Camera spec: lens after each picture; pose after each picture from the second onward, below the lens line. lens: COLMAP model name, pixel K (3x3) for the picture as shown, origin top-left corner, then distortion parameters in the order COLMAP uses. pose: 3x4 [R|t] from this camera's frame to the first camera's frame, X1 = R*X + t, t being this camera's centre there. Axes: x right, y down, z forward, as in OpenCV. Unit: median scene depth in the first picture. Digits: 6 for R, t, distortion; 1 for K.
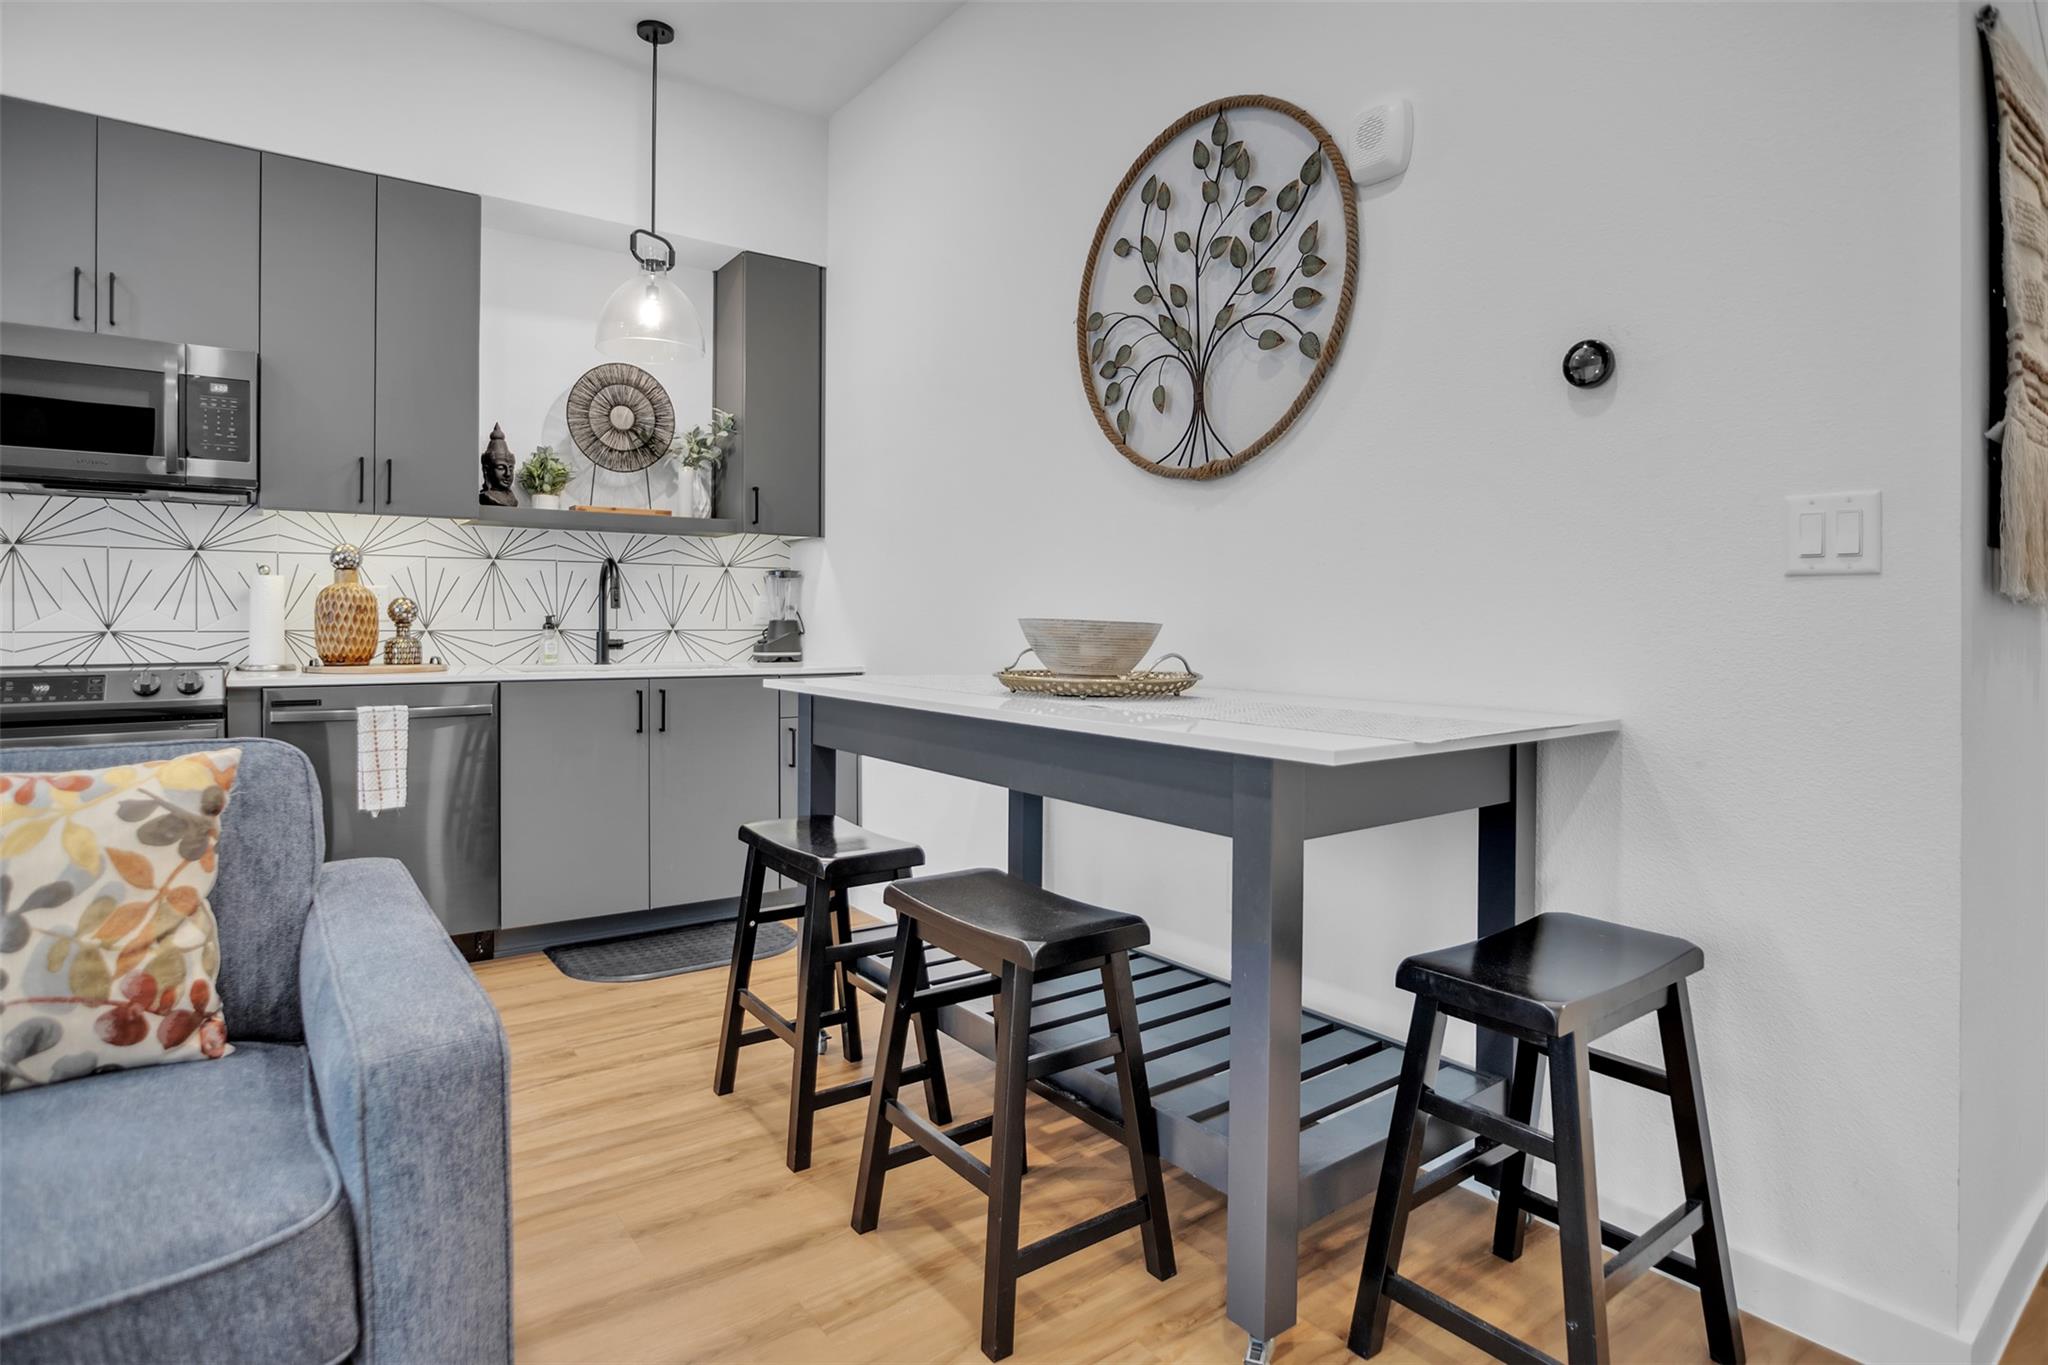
lens RADIAL K [[1061.8, 0, 973.2], [0, 1061.8, 609.8], [0, 0, 1]] dist [-0.048927, 0.000771]
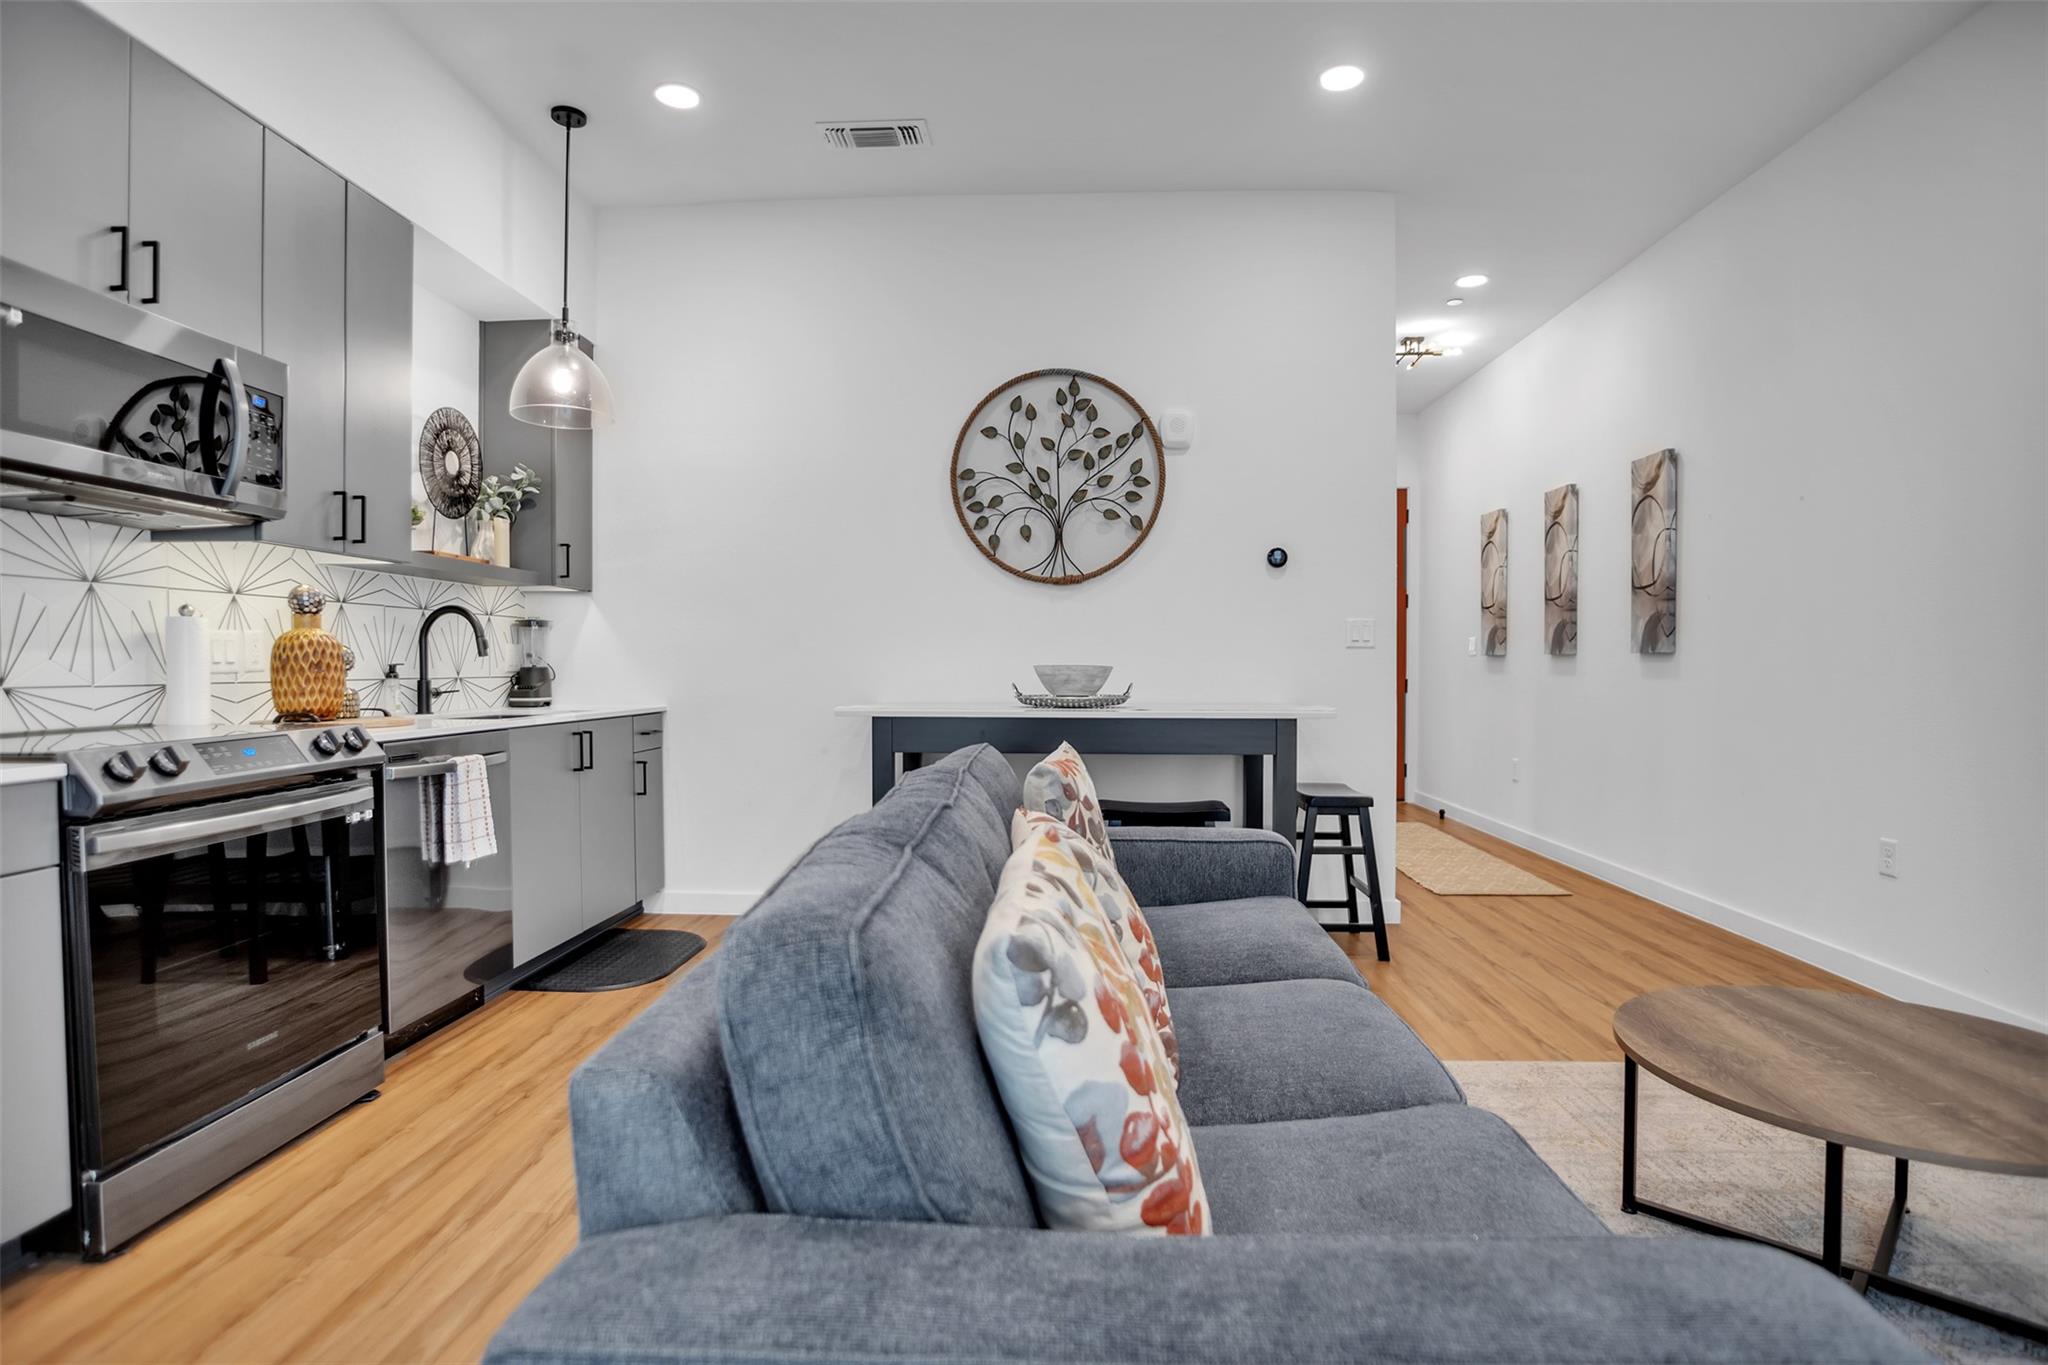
lens RADIAL K [[1031.5, 0, 1002.0], [0, 1031.5, 671.2], [0, 0, 1]] dist [-0.061735, 0.020915]
pose [[0.636182, -0.009315, 0.771483, -1.186285], [-0.004836, 0.999859, 0.016060, -0.007998], [-0.771524, -0.013948, 0.636048, -0.009566]]
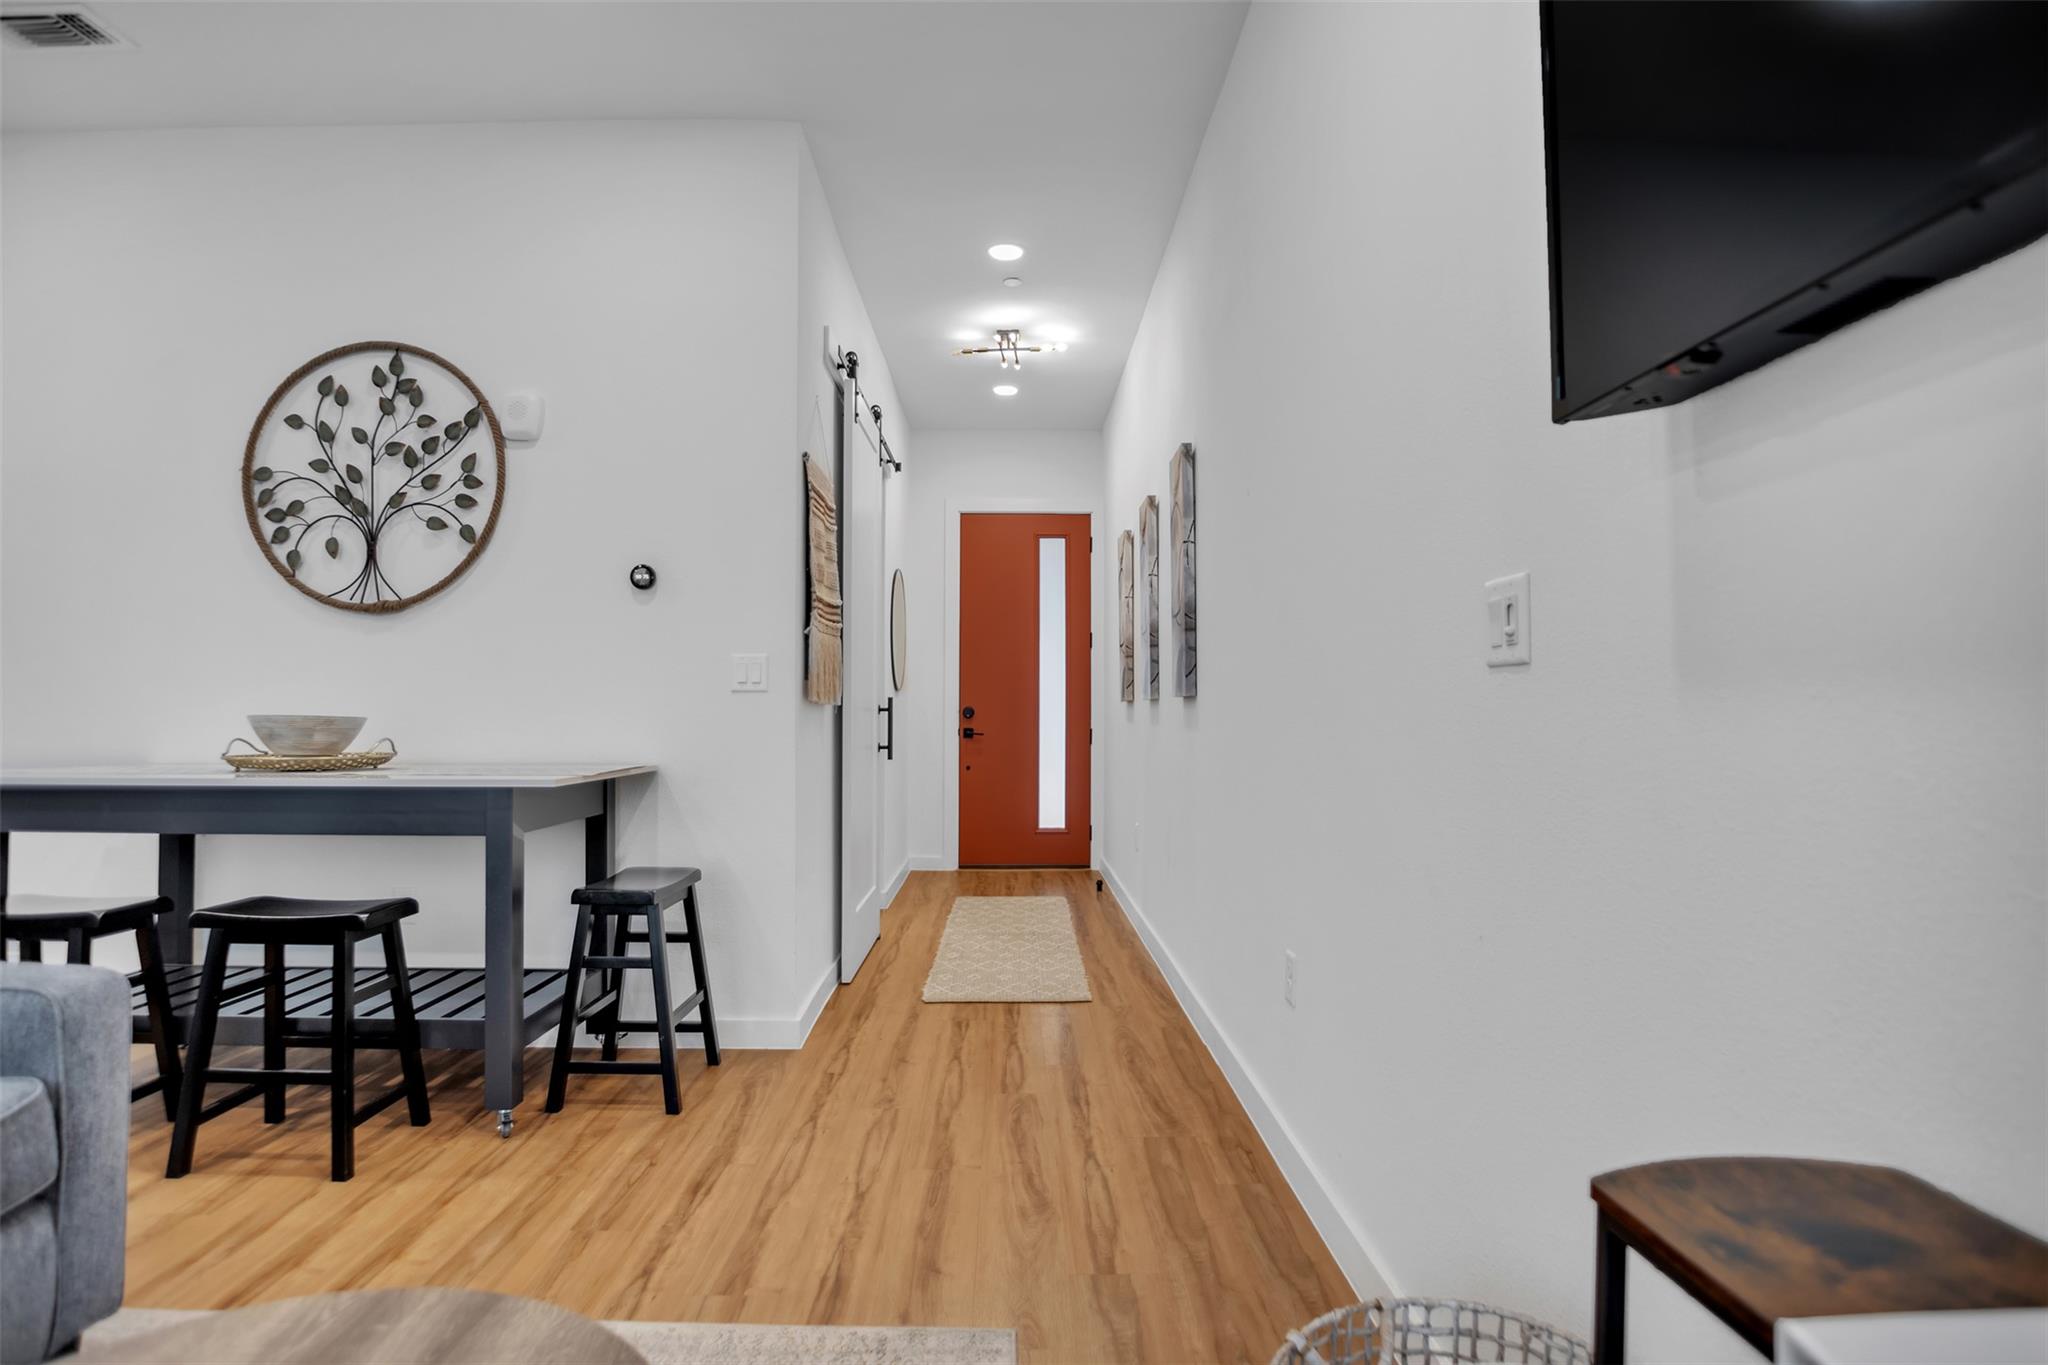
lens RADIAL K [[1055.9, 0, 973.0], [0, 1055.9, 667.5], [0, 0, 1]] dist [-0.022652, 0.000319]
pose [[0.595584, 0.028716, 0.802780, -0.417714], [0.002110, 0.999301, -0.037311, -0.000683], [-0.803290, 0.023916, 0.595107, -0.439864]]
